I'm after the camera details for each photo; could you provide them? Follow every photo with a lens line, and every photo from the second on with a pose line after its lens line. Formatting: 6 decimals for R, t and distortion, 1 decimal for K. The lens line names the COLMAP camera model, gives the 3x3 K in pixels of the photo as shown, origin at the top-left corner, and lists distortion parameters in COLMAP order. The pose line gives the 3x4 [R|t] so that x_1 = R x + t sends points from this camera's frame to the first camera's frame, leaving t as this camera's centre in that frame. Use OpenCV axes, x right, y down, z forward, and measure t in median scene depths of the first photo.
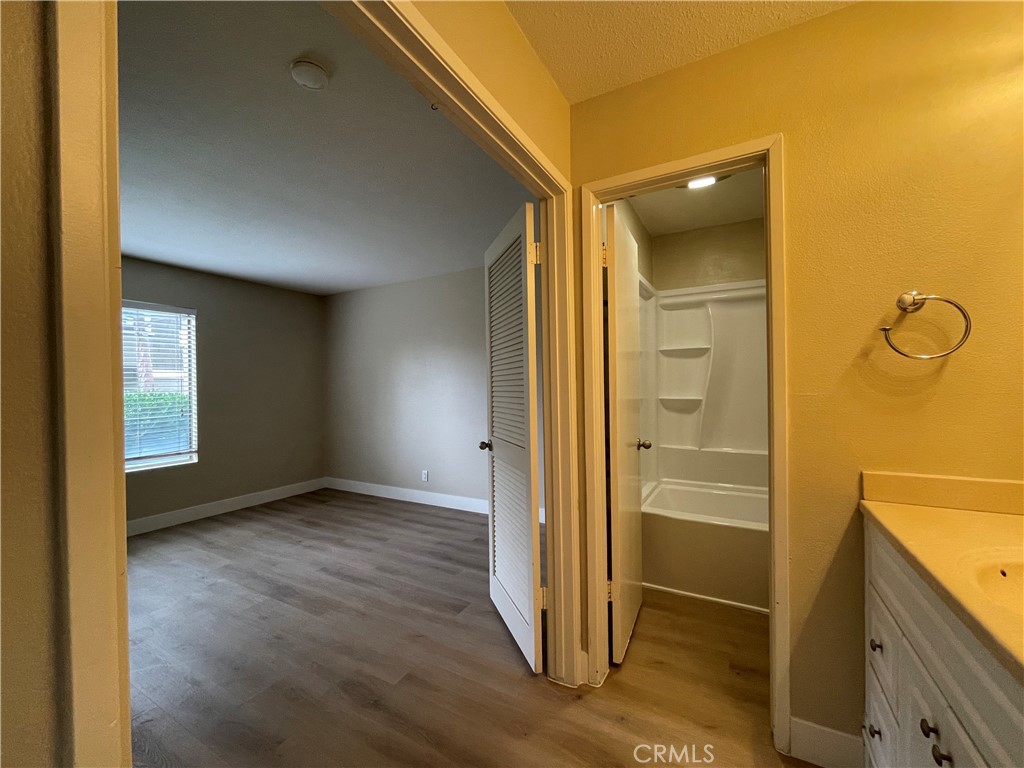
lens RADIAL K [[416.2, 0, 507.2], [0, 416.2, 385.7], [0, 0, 1]] dist [-0.000259, -0.000487]
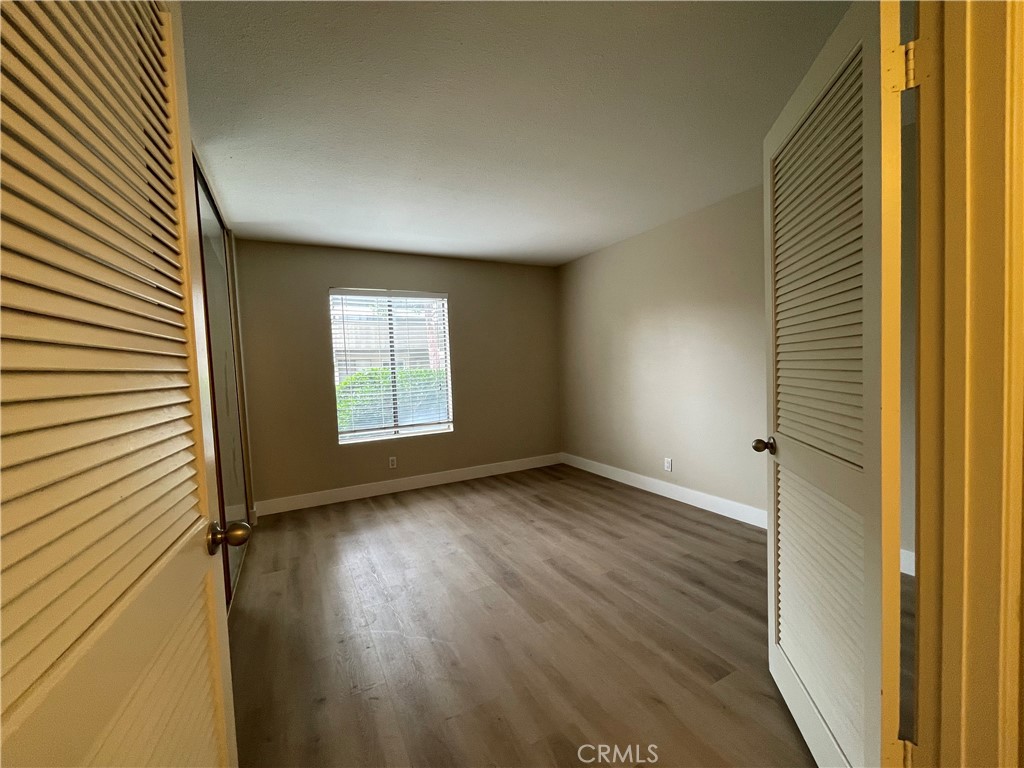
lens RADIAL K [[416.2, 0, 507.2], [0, 416.2, 385.7], [0, 0, 1]] dist [-0.000259, -0.000487]
pose [[0.843763, 0.007610, -0.536661, -0.030715], [0.027170, 0.998012, 0.056870, 0.002773], [0.536027, -0.062566, 0.841879, 0.182059]]
